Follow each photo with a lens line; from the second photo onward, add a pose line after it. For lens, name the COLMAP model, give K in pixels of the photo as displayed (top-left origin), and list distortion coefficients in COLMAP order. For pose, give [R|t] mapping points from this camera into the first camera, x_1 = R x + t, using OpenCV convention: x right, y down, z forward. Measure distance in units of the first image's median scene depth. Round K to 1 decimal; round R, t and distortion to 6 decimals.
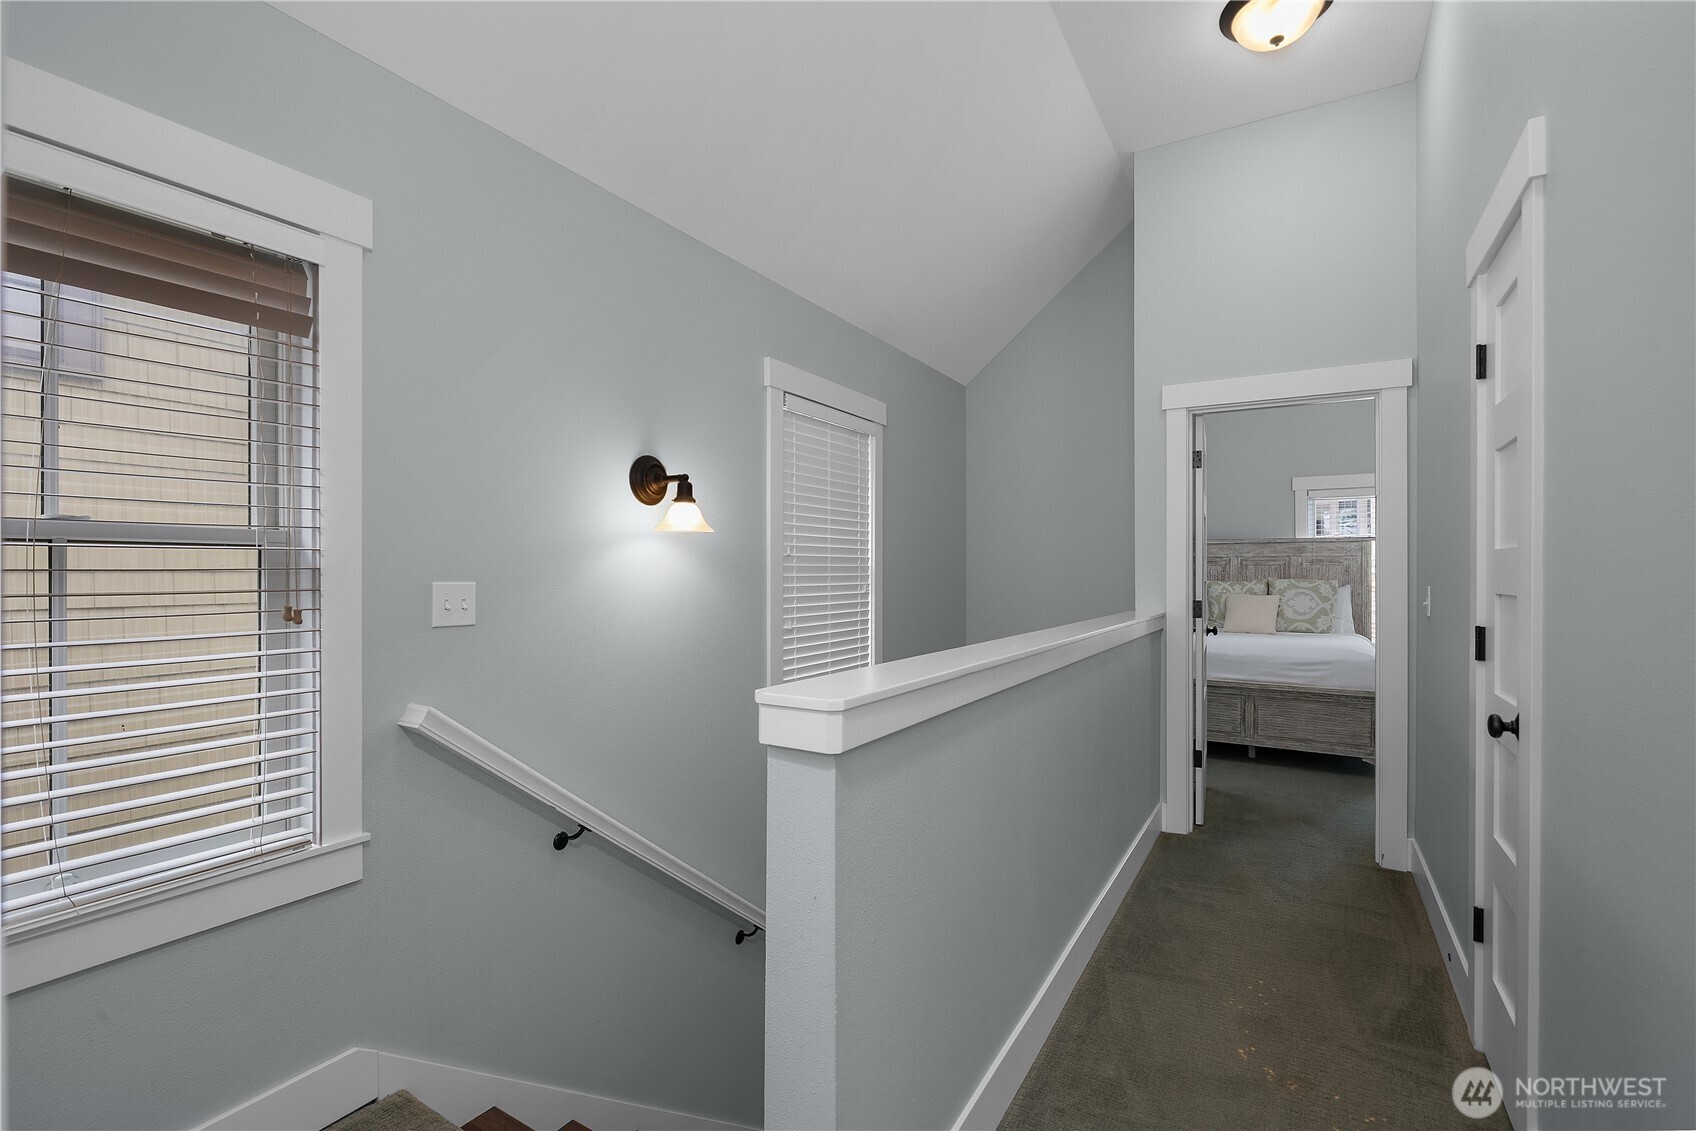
lens RADIAL K [[780.4, 0, 847.0], [0, 780.4, 568.2], [0, 0, 1]] dist [-0.001234, -0.000043]
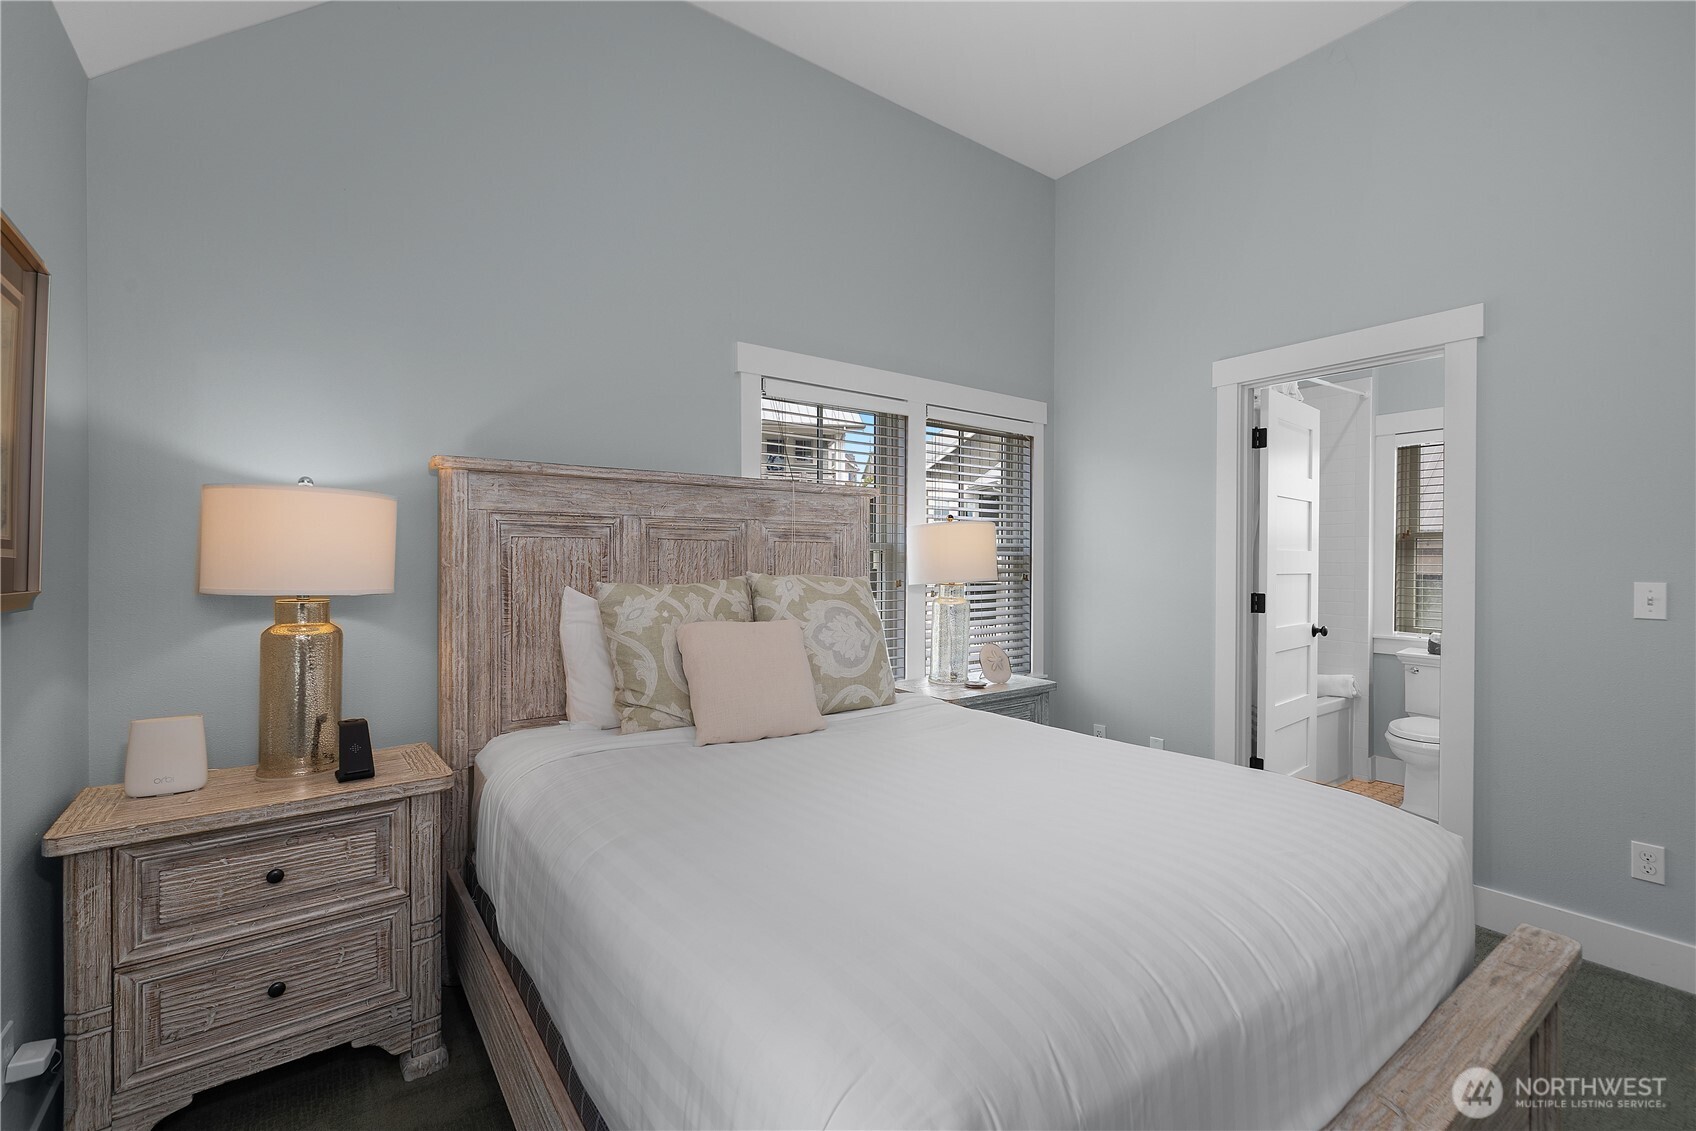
lens RADIAL K [[725.6, 0, 842.3], [0, 725.6, 570.1], [0, 0, 1]] dist [-0.002571, -0.000066]
pose [[0.388140, -0.011076, 0.921534, 0.228044], [-0.004468, 0.999893, 0.013900, 0.005910], [-0.921590, -0.009513, 0.388049, 0.813753]]
